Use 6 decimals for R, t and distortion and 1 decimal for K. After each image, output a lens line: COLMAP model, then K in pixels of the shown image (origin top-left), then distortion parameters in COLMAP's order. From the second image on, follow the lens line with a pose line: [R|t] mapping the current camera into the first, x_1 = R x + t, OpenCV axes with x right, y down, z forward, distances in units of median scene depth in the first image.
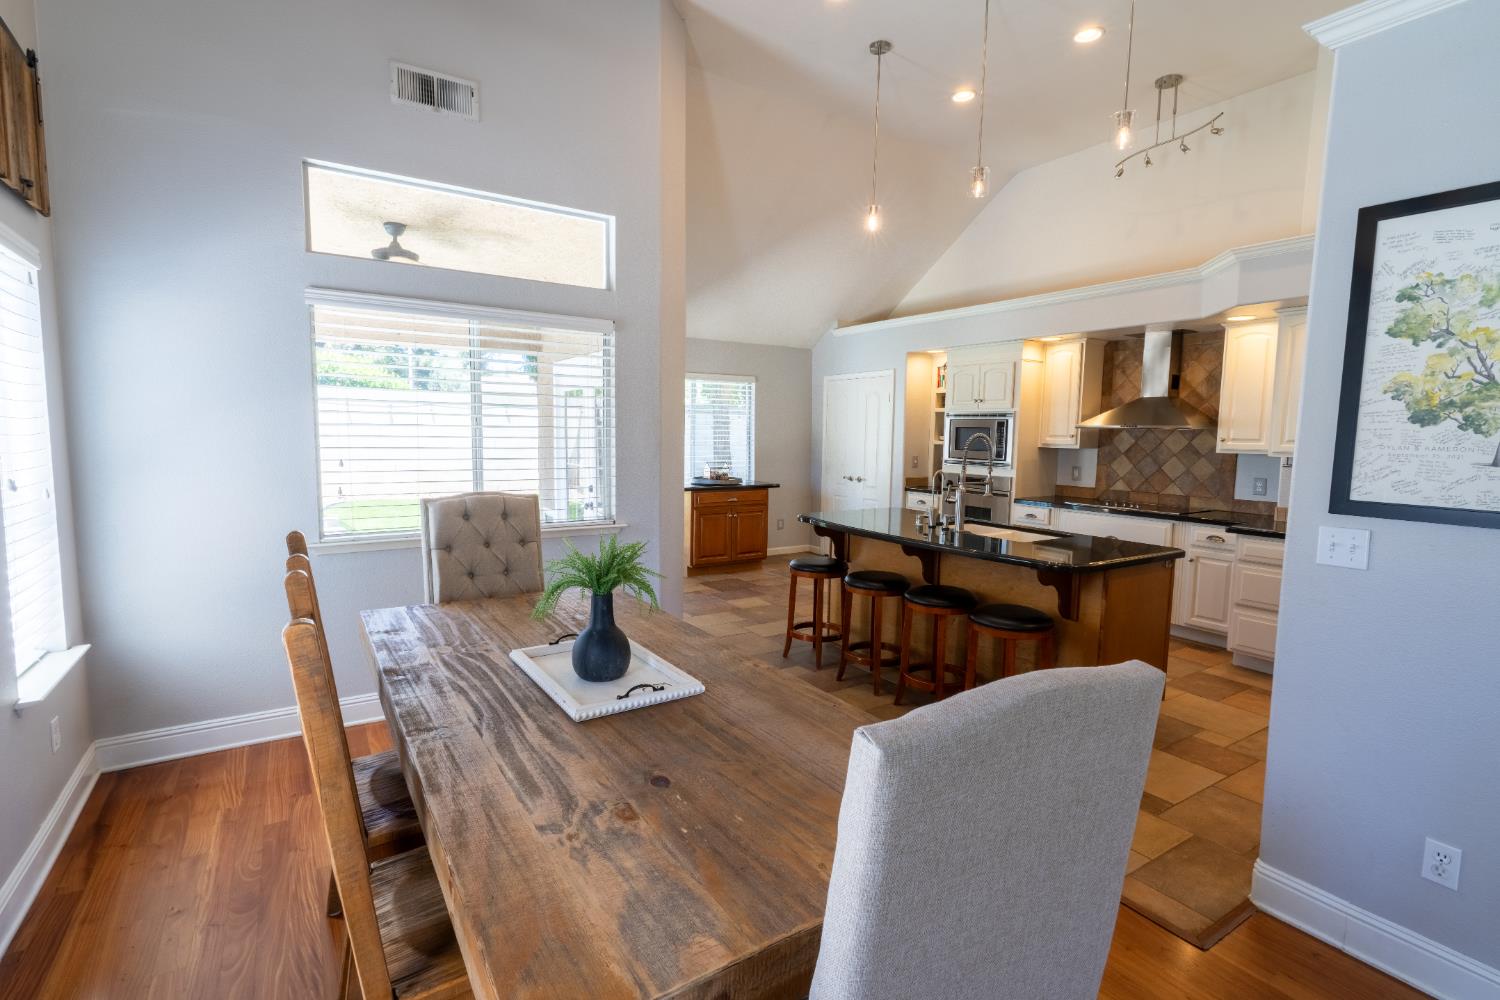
lens RADIAL K [[708.7, 0, 751.1], [0, 708.7, 497.0], [0, 0, 1]] dist [0.002388, 0.000049]
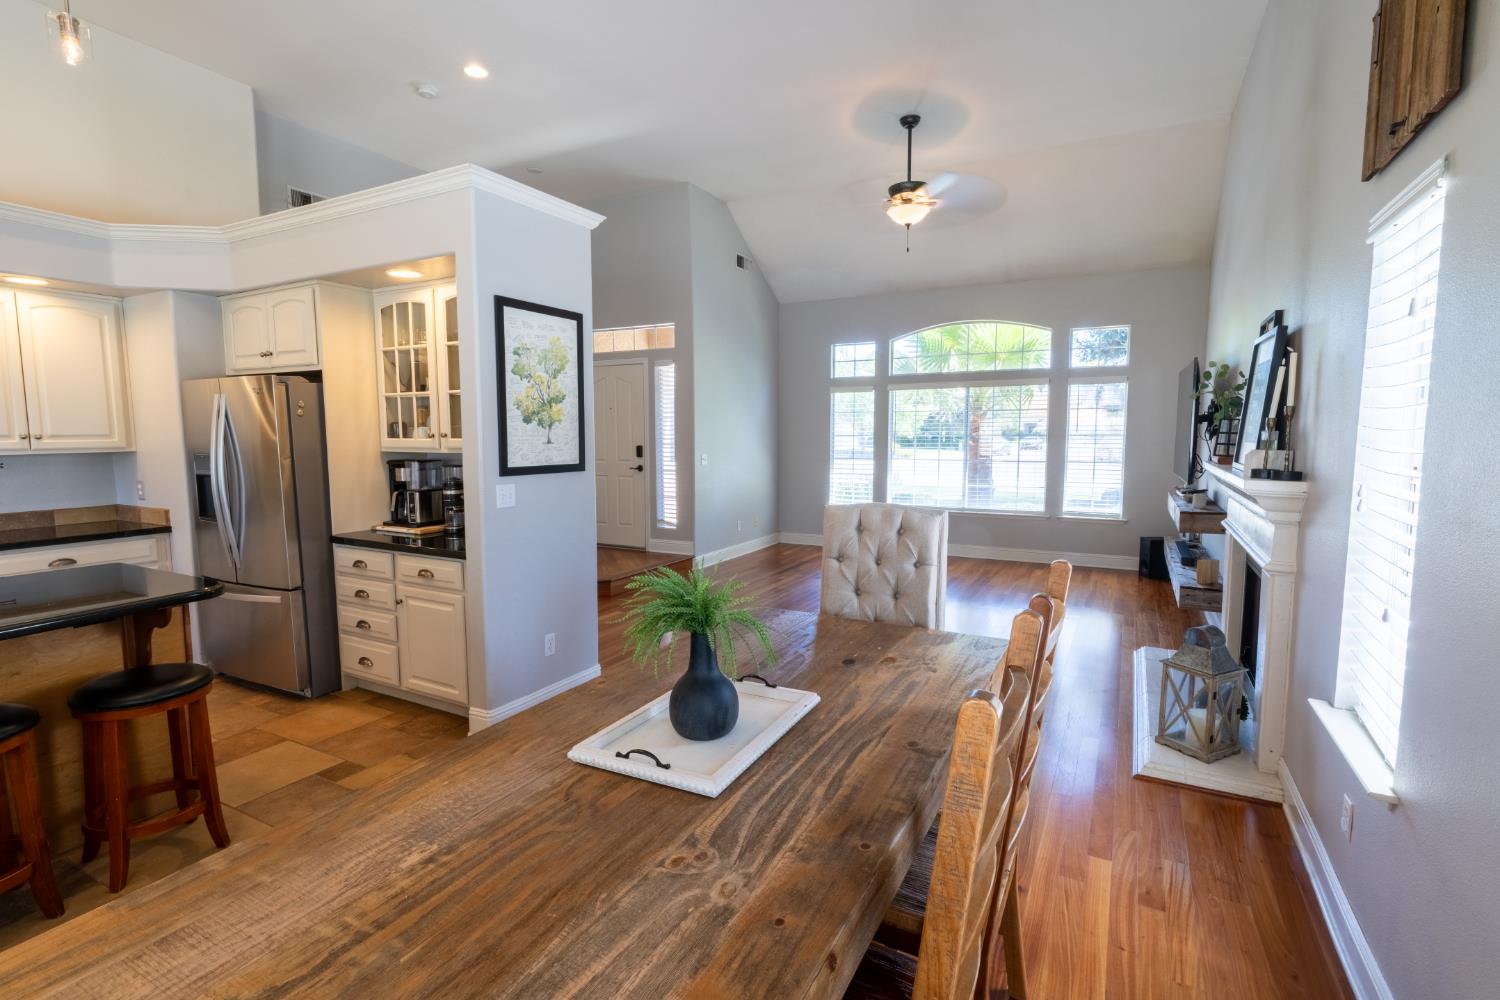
lens RADIAL K [[708.7, 0, 751.1], [0, 708.7, 497.0], [0, 0, 1]] dist [0.002388, 0.000049]
pose [[-0.479014, -0.097176, 0.872412, -1.010957], [0.080147, 0.984860, 0.153708, -0.153004], [-0.874141, 0.143550, -0.463974, 1.405458]]
